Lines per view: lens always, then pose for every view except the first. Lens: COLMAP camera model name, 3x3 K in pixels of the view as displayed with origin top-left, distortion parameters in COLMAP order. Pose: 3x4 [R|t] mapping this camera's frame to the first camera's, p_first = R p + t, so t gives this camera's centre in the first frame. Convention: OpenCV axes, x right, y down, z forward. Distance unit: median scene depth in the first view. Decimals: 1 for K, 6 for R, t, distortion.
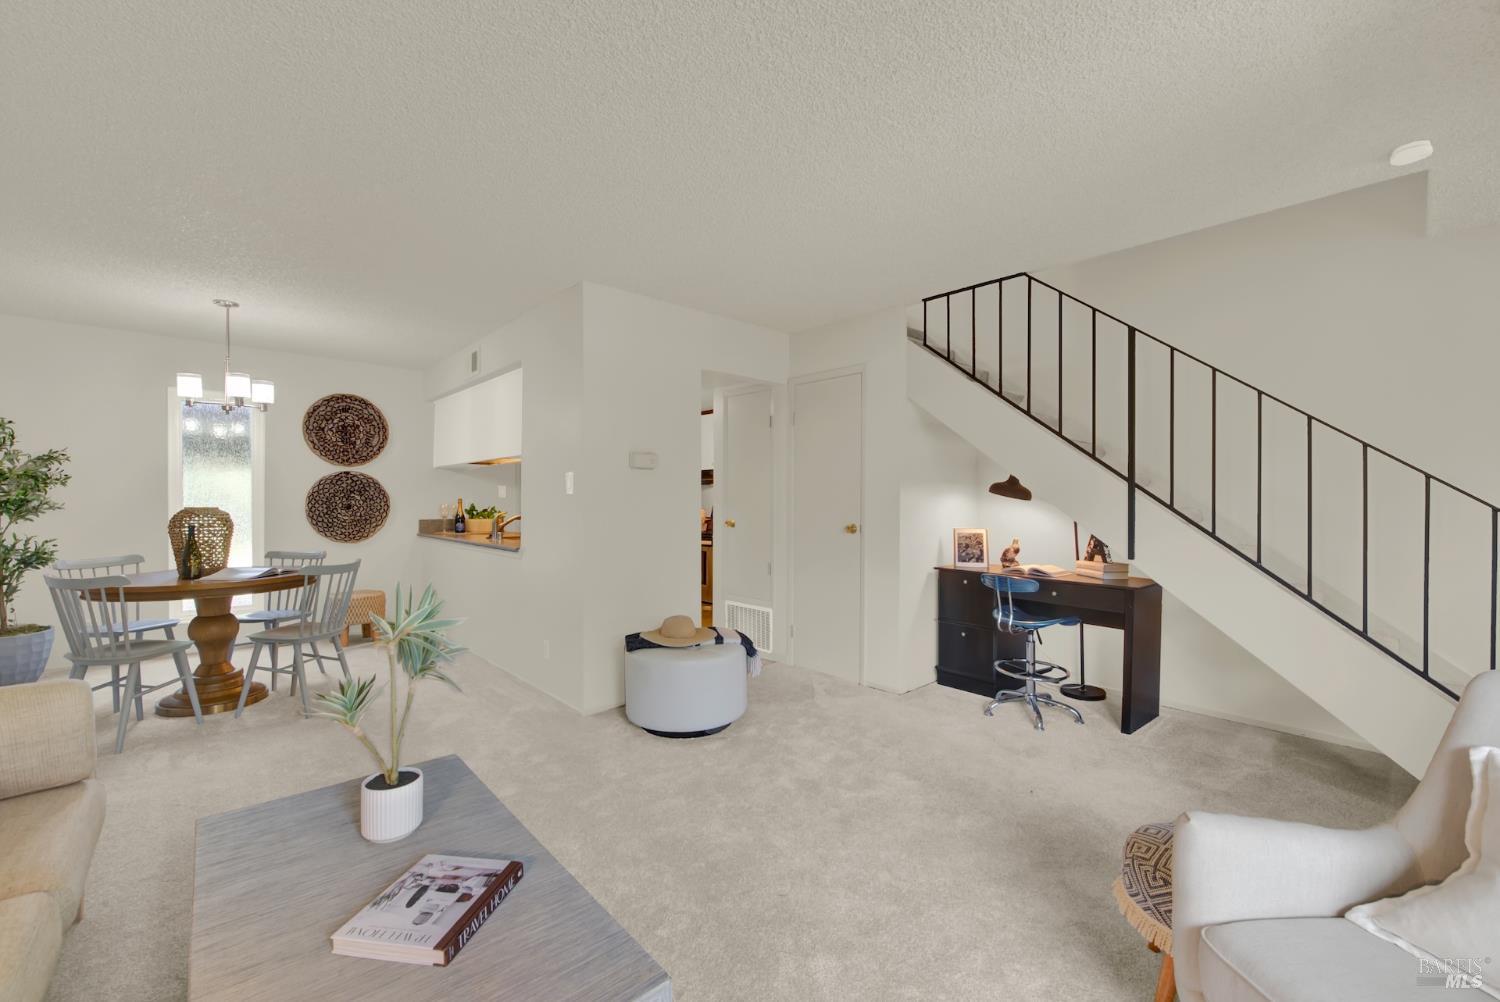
lens RADIAL K [[610.4, 0, 756.8], [0, 610.4, 507.4], [0, 0, 1]] dist [0.000110, -0.000297]
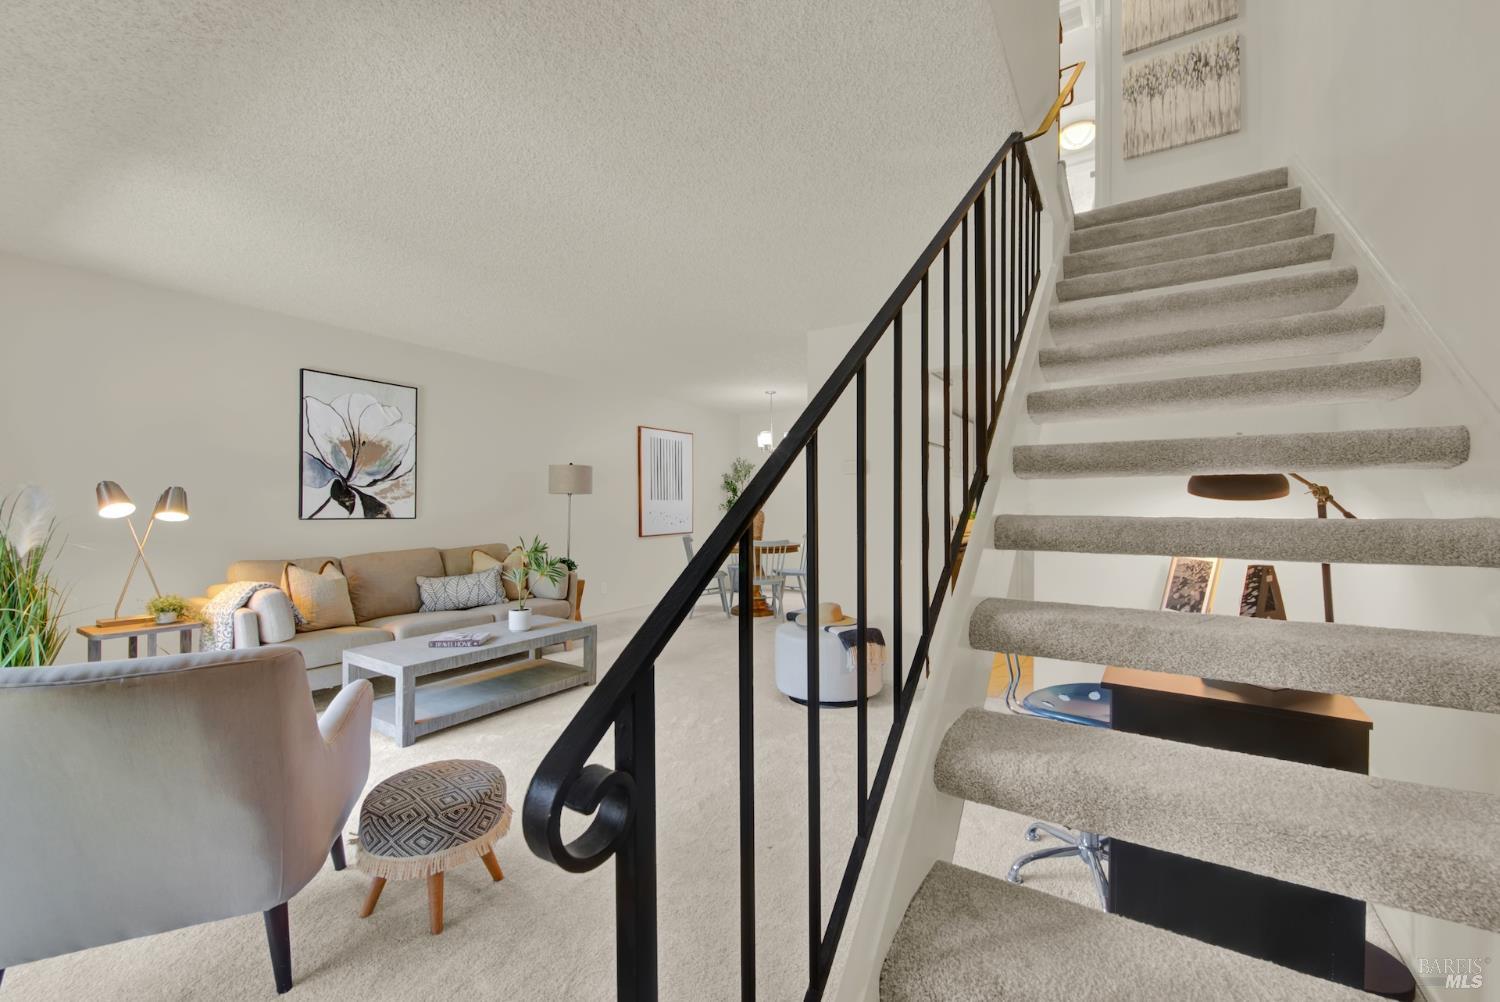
lens RADIAL K [[607.6, 0, 756.3], [0, 607.6, 502.7], [0, 0, 1]] dist [-0.000382, -0.000404]
pose [[0.253698, -0.000419, -0.967283, 0.920651], [-0.005392, 0.999984, -0.001847, -0.008501], [0.967268, 0.005685, 0.253691, 0.553532]]
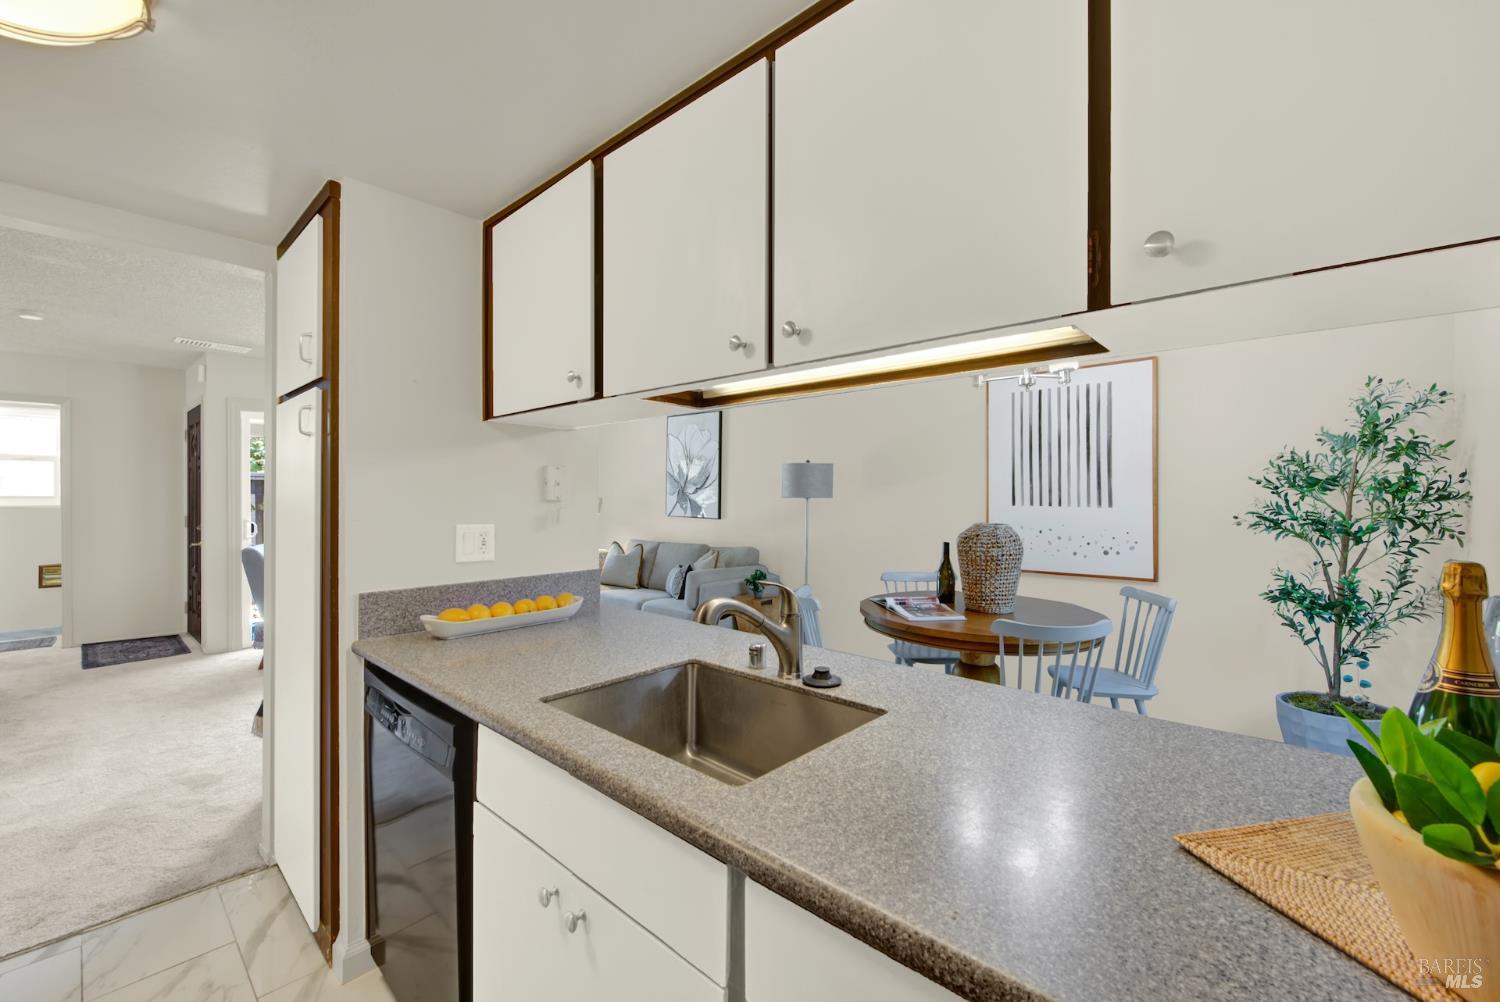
lens RADIAL K [[627.6, 0, 748.1], [0, 627.6, 494.5], [0, 0, 1]] dist [0.000467, -0.000007]
pose [[-0.996648, -0.004565, -0.081681, -0.545505], [-0.004536, 0.999990, -0.000546, -0.038002], [0.081682, -0.000174, -0.996658, 1.849665]]
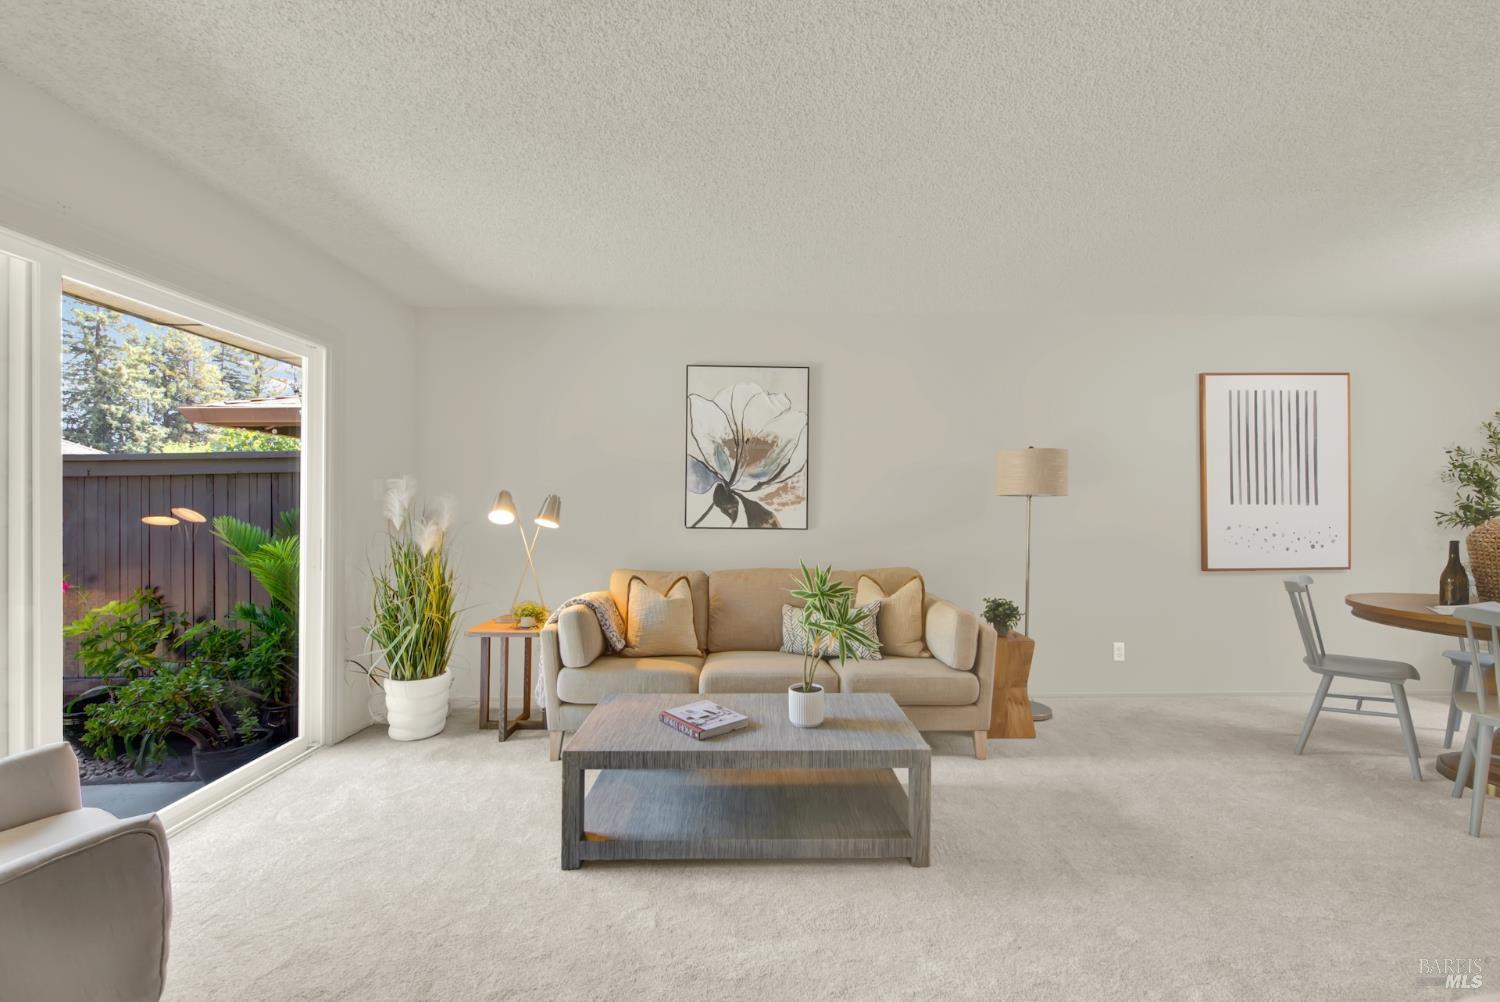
lens RADIAL K [[607.6, 0, 756.3], [0, 607.6, 502.7], [0, 0, 1]] dist [-0.000382, -0.000404]
pose [[-0.666065, -0.006945, -0.745861, 0.279987], [-0.004005, 0.999976, -0.005735, -0.013107], [0.745883, -0.000833, -0.666077, 0.821891]]
